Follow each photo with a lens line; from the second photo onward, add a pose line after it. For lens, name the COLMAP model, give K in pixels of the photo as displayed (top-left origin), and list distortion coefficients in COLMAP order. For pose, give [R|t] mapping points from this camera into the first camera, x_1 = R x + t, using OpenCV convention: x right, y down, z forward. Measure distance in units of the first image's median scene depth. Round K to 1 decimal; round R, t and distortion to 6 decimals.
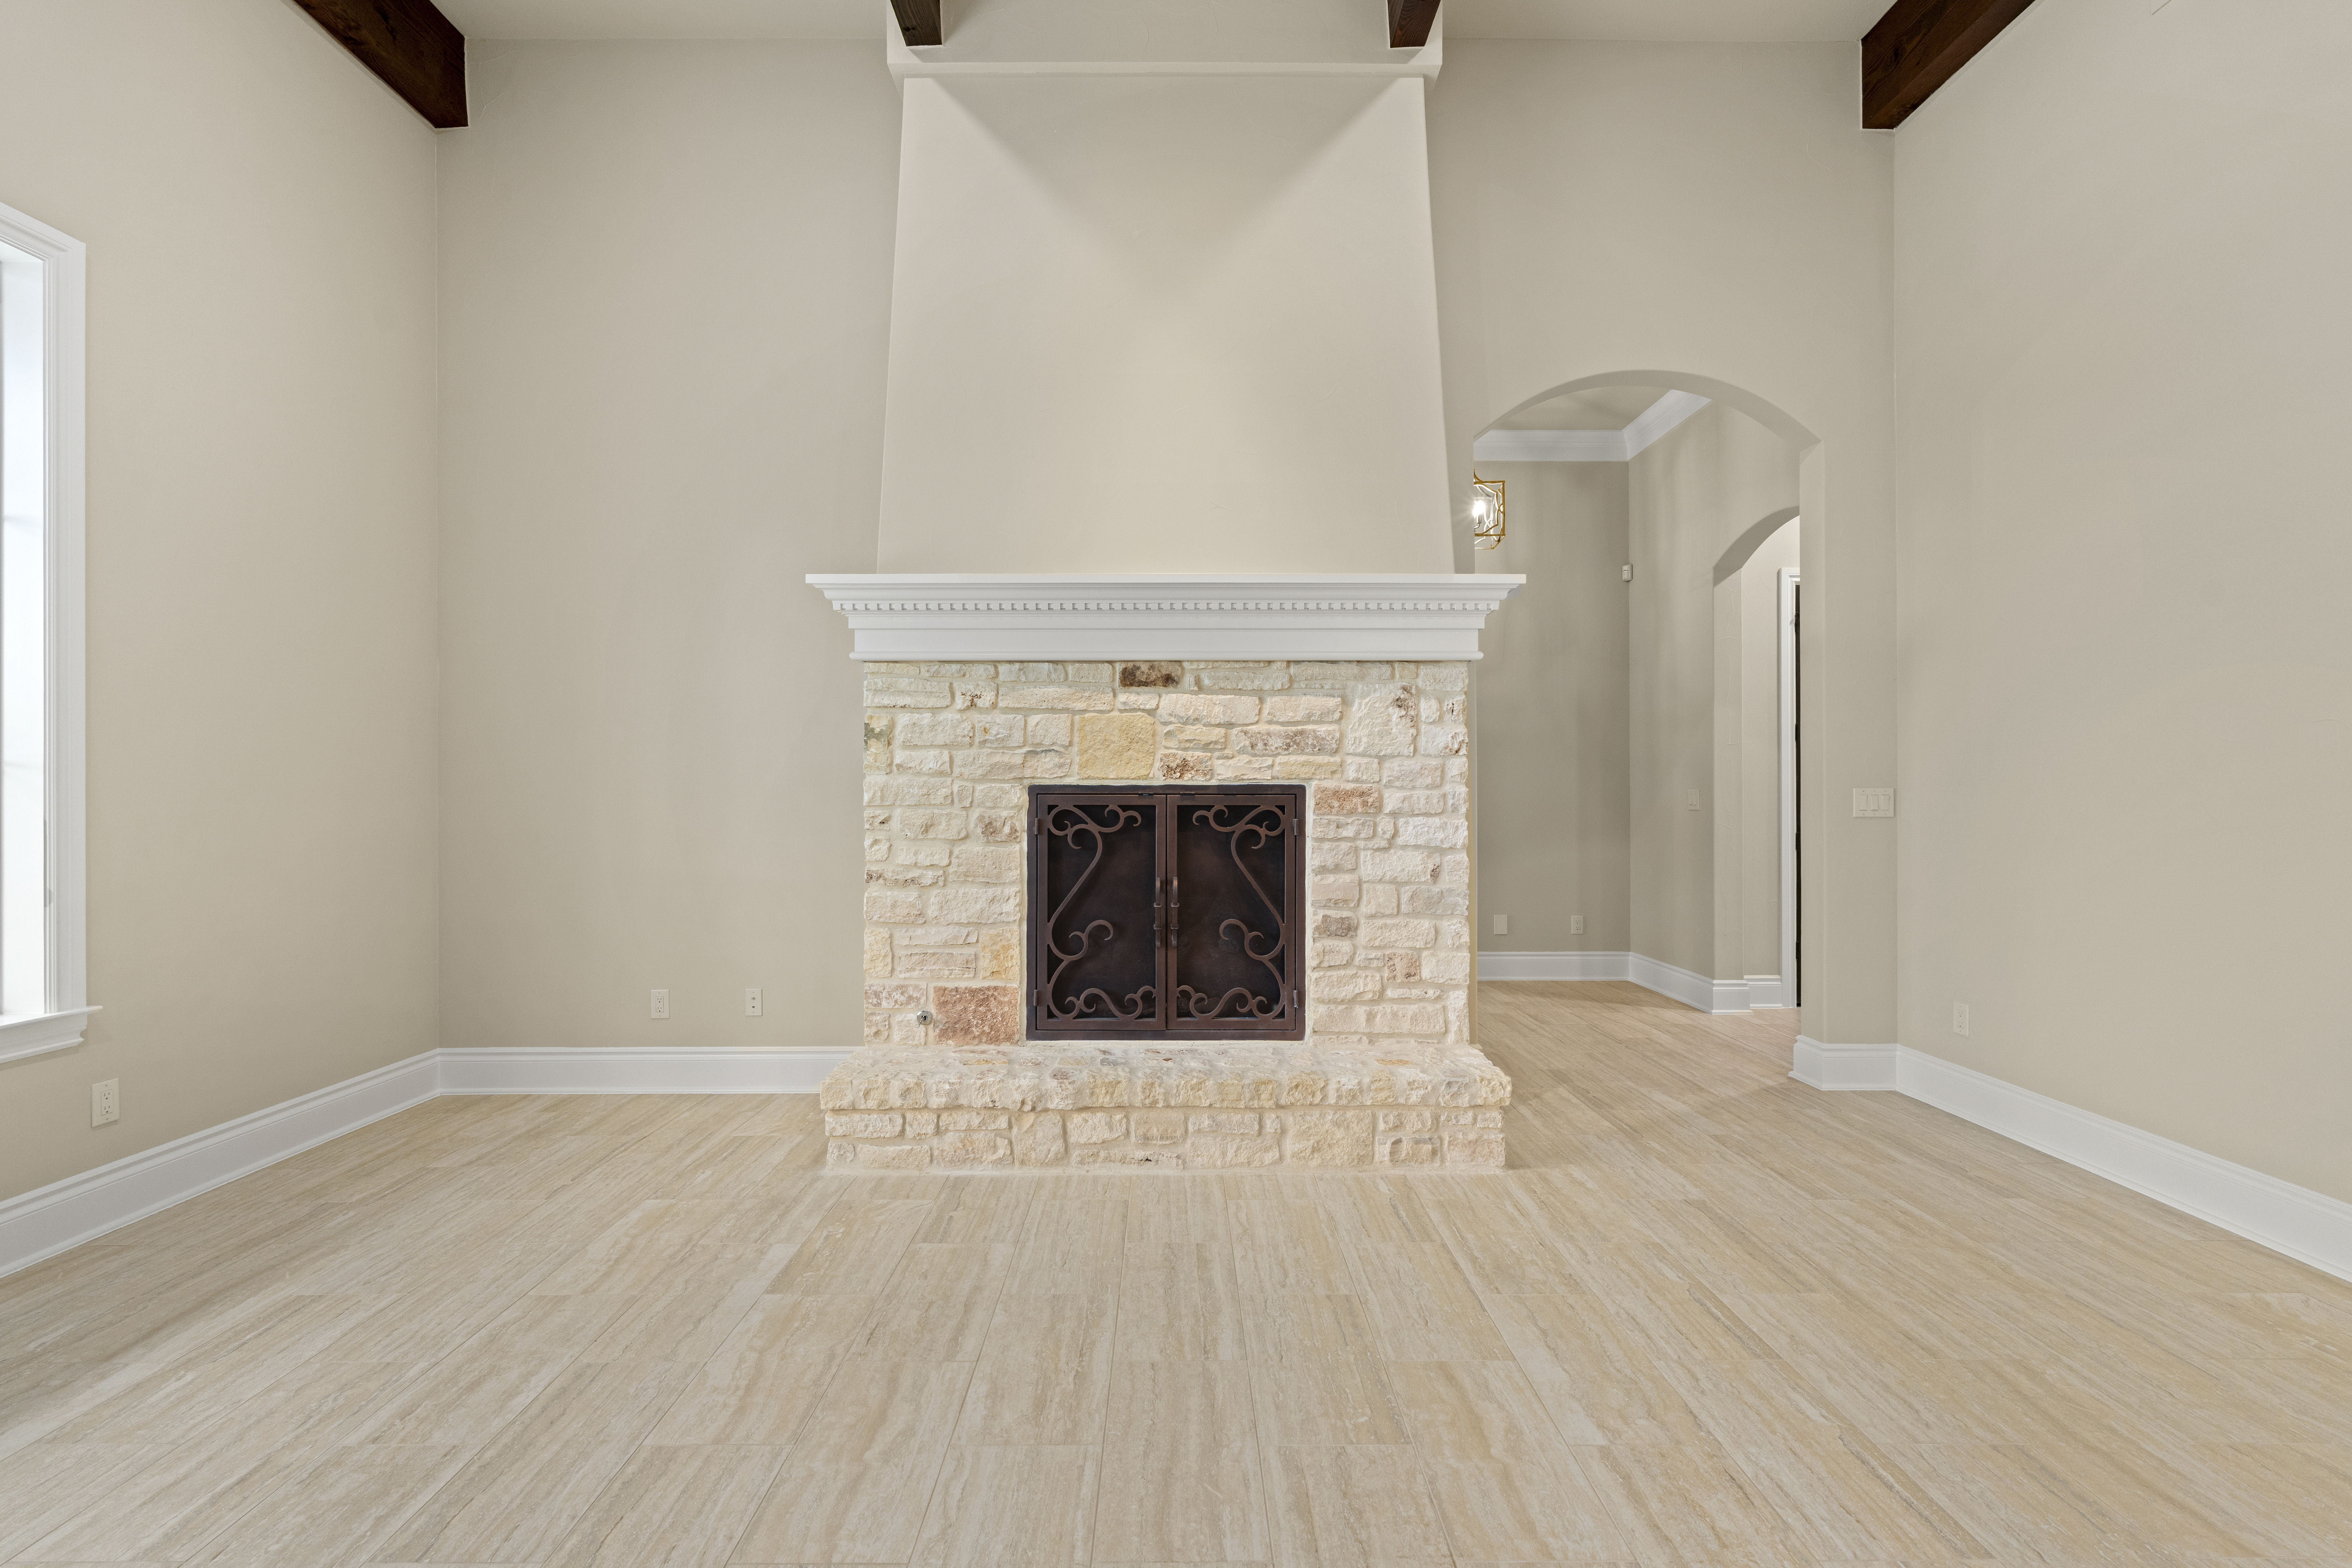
lens RADIAL K [[1015.8, 0, 1195.2], [0, 1015.8, 785.8], [0, 0, 1]] dist [-0.002577, -0.000502]
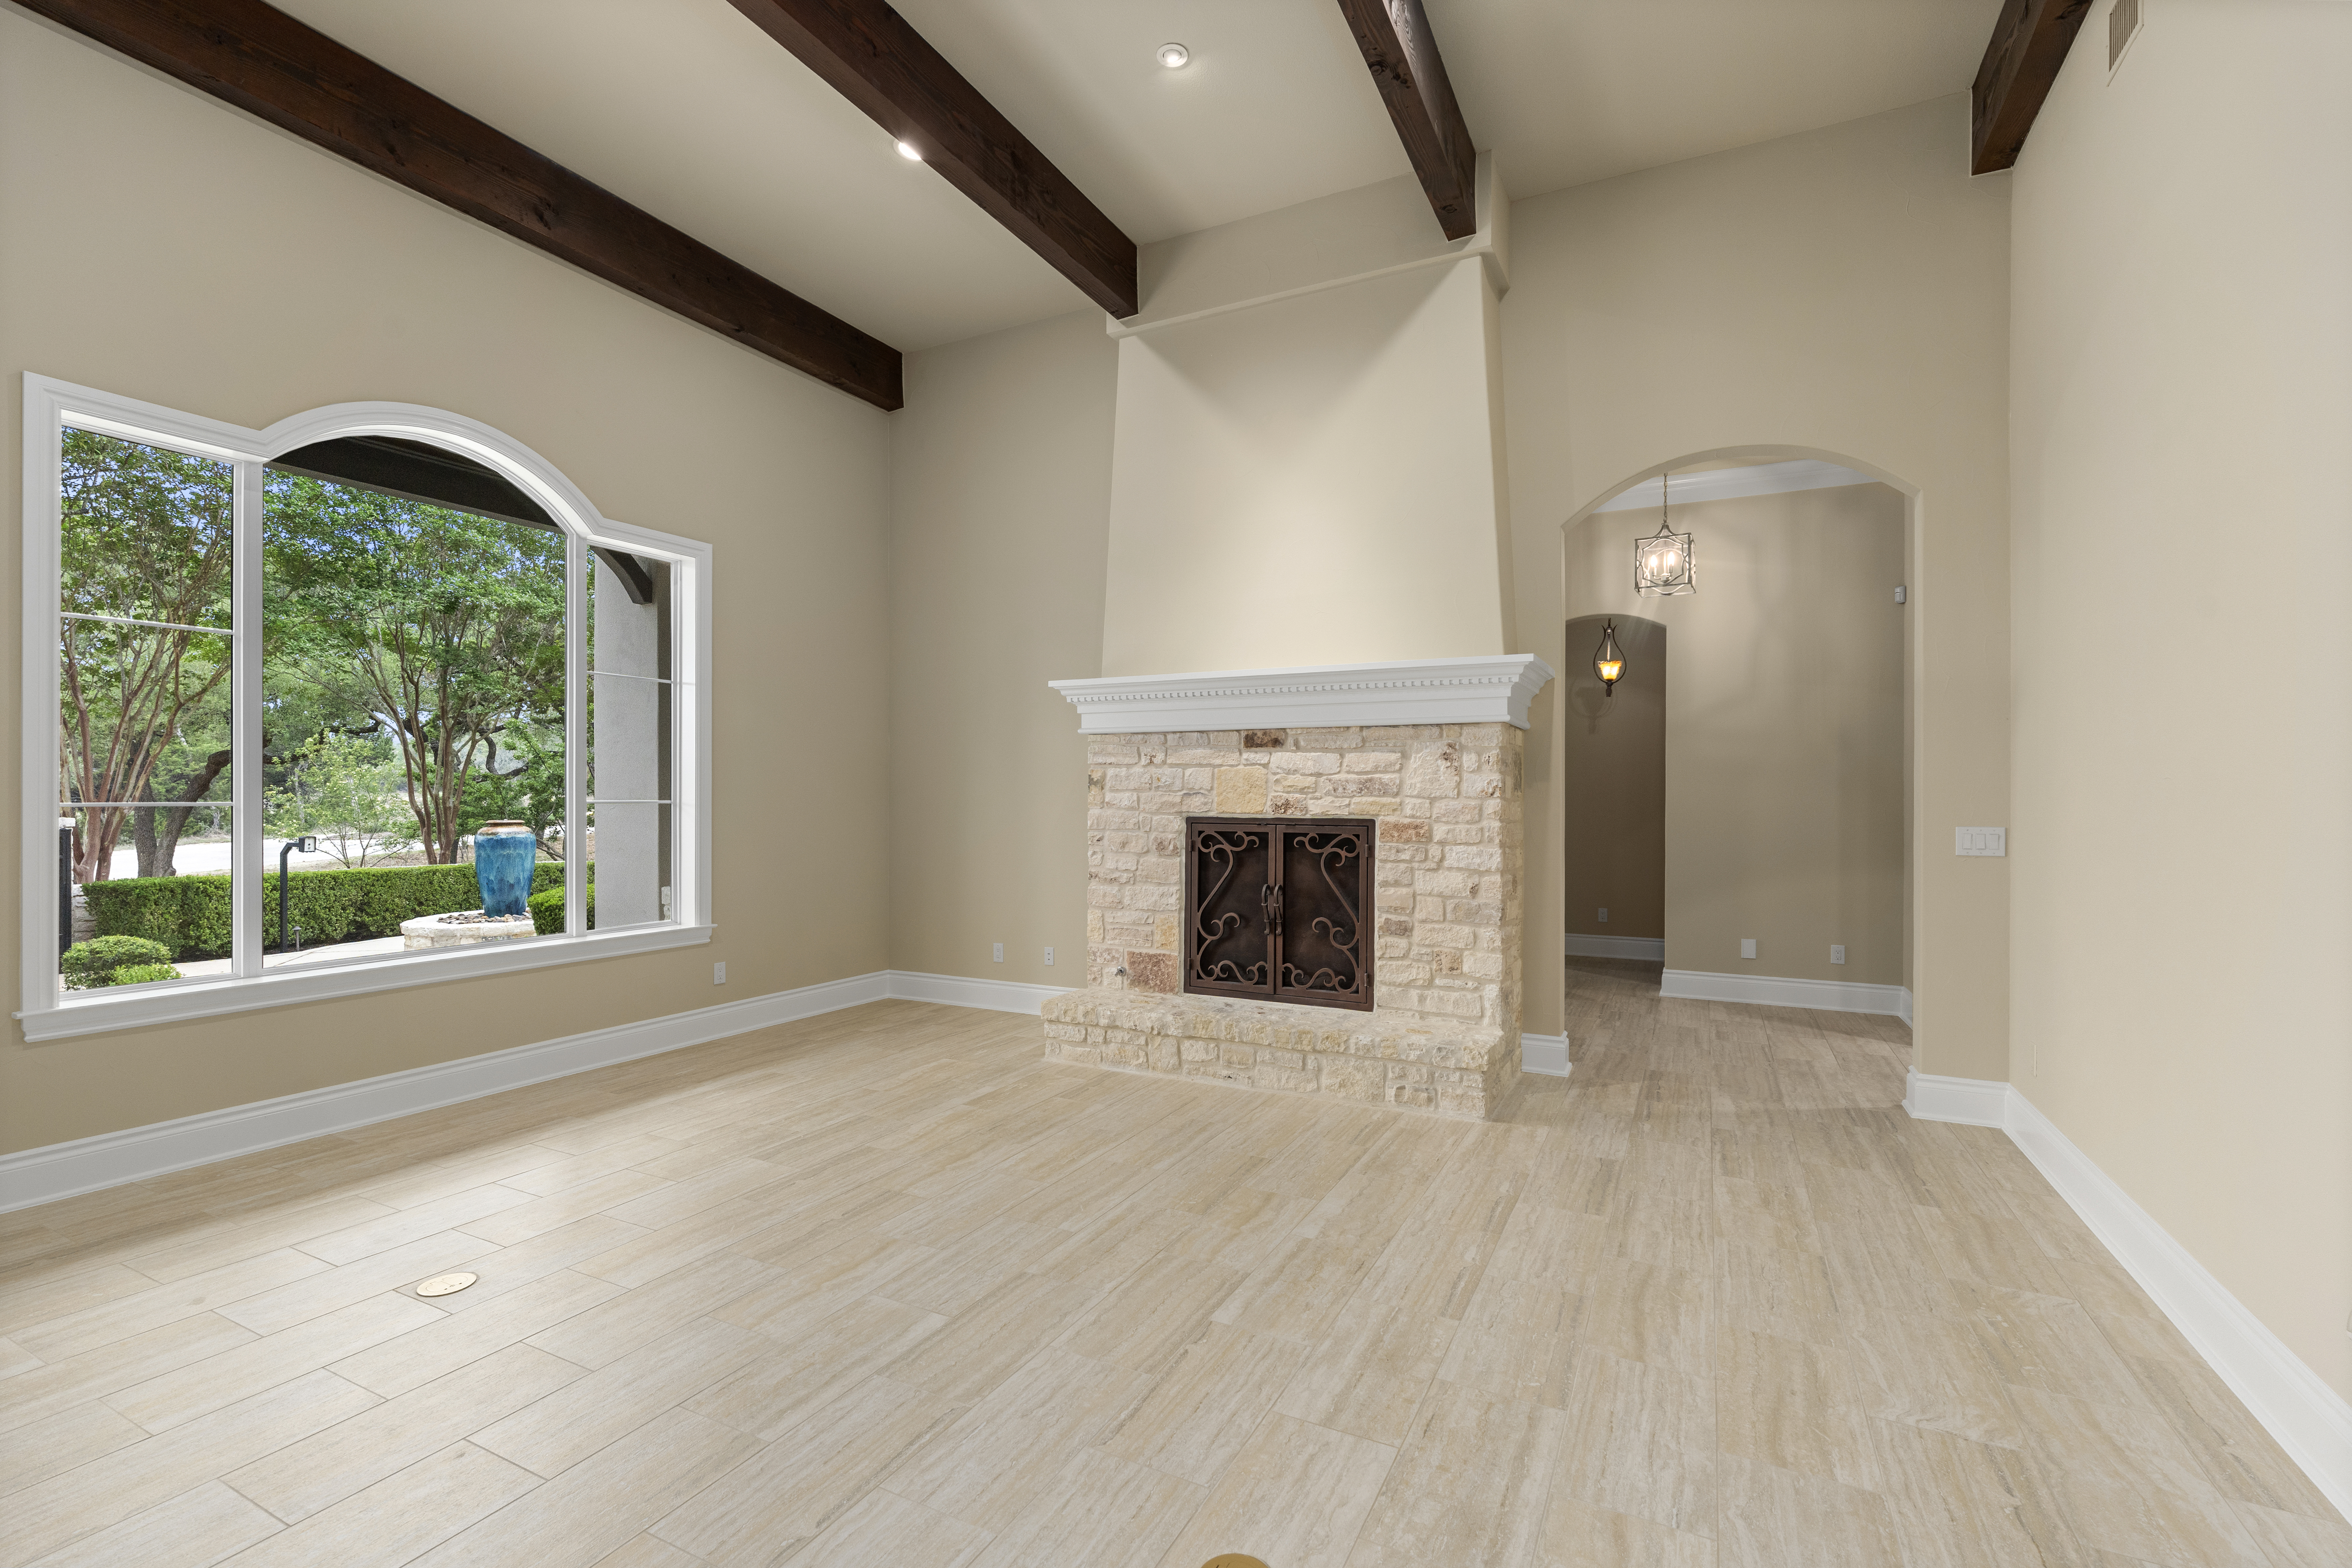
lens RADIAL K [[1015.8, 0, 1244.2], [0, 1015.8, 801.9], [0, 0, 1]] dist [-0.002577, -0.000502]
pose [[0.905059, 0.007133, -0.425226, 0.529977], [-0.004492, 0.999964, 0.007213, -0.033133], [0.425262, -0.004618, 0.905058, -0.275729]]
